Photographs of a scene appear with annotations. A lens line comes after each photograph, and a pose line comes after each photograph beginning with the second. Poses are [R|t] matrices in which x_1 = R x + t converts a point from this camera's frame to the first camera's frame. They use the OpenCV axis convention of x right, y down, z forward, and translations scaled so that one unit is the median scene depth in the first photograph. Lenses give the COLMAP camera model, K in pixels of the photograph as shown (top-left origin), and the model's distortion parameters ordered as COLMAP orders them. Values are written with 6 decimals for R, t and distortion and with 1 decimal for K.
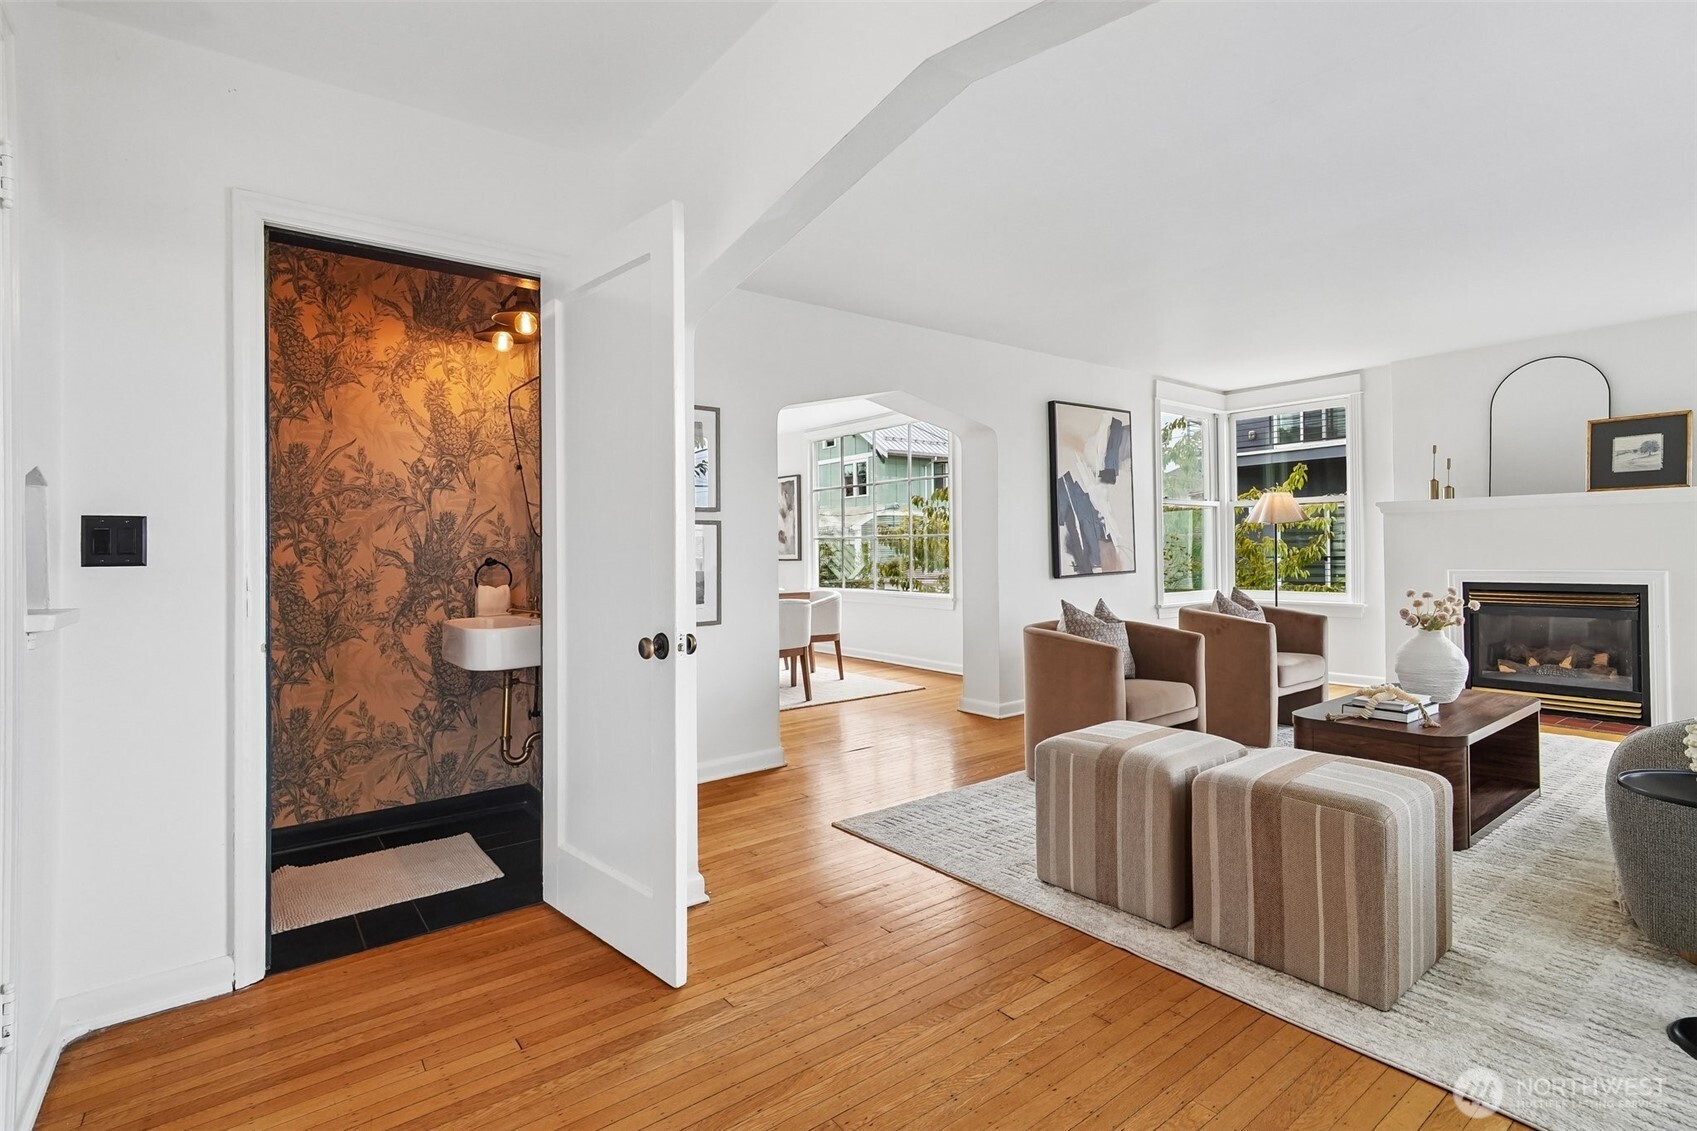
lens RADIAL K [[807.4, 0, 852.0], [0, 807.4, 551.4], [0, 0, 1]] dist [-0.021438, 0.008912]
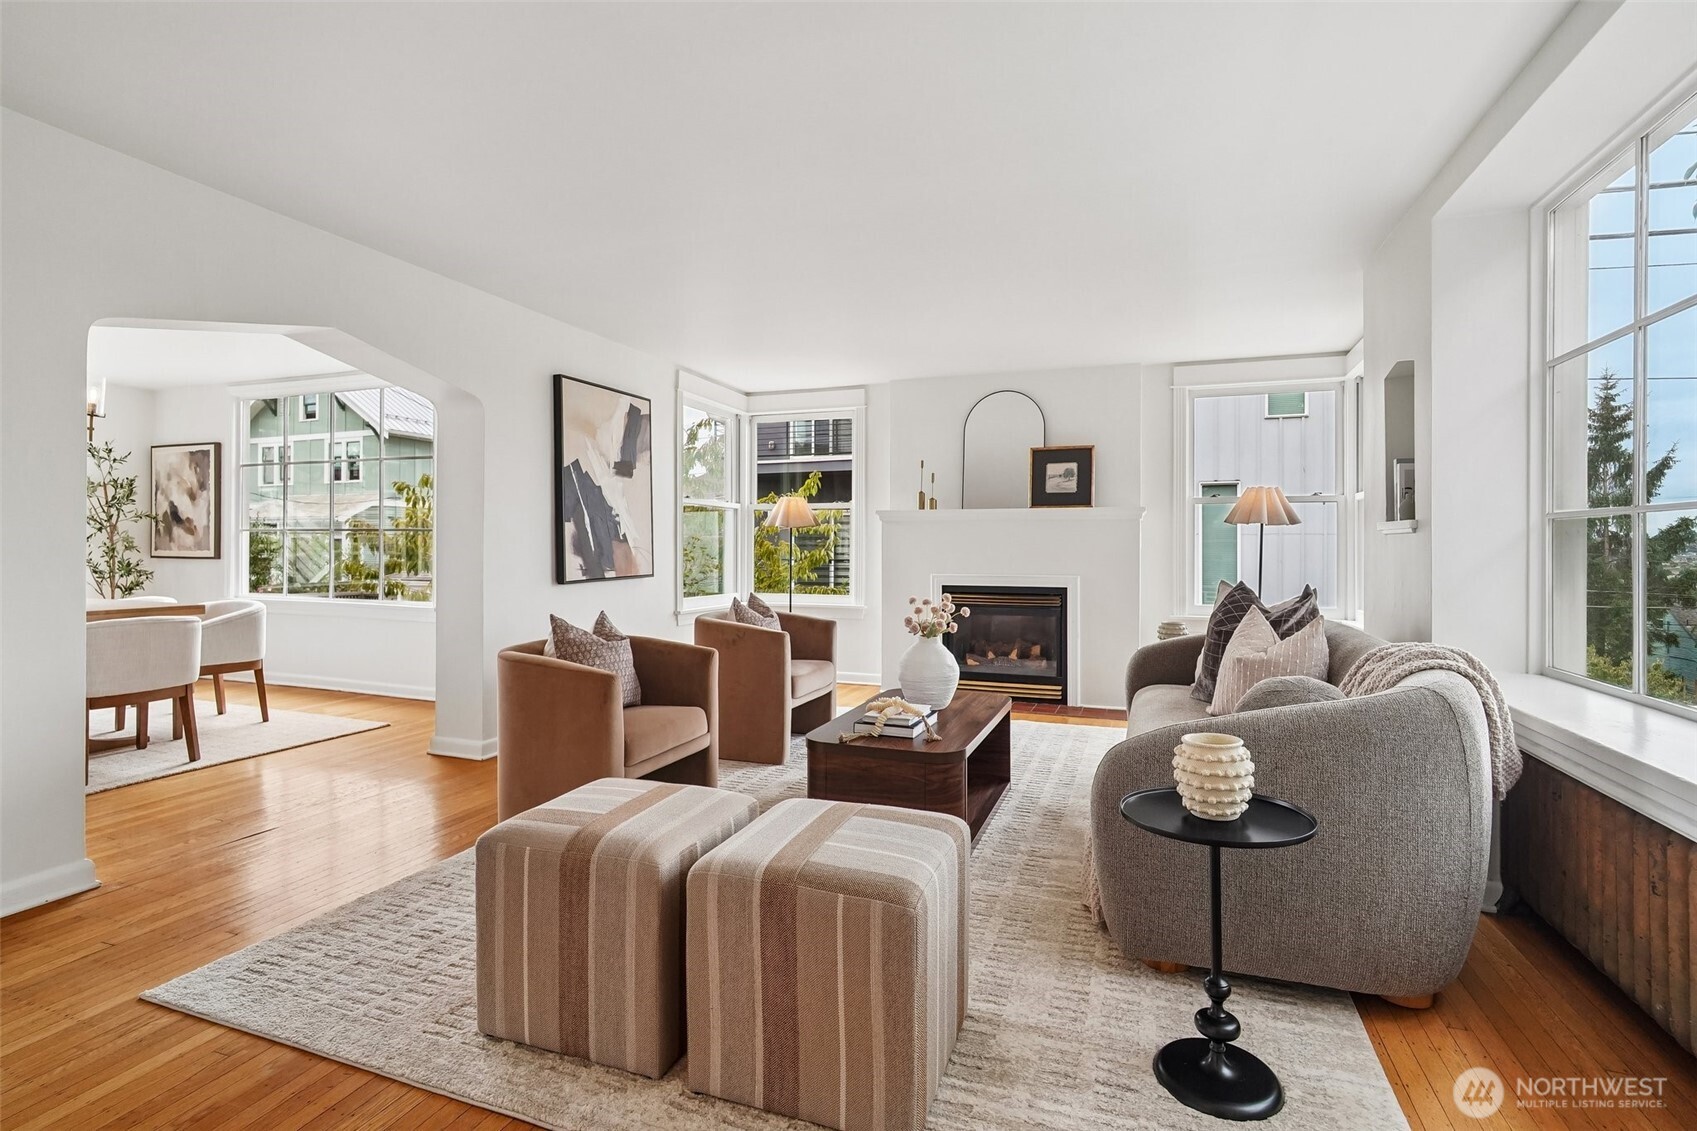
lens RADIAL K [[807.4, 0, 849.1], [0, 807.4, 559.7], [0, 0, 1]] dist [-0.021438, 0.008912]
pose [[0.847780, 0.009463, 0.530263, 0.088845], [-0.015119, 0.999866, 0.006329, -0.003137], [-0.530132, -0.013383, 0.847809, 0.172934]]
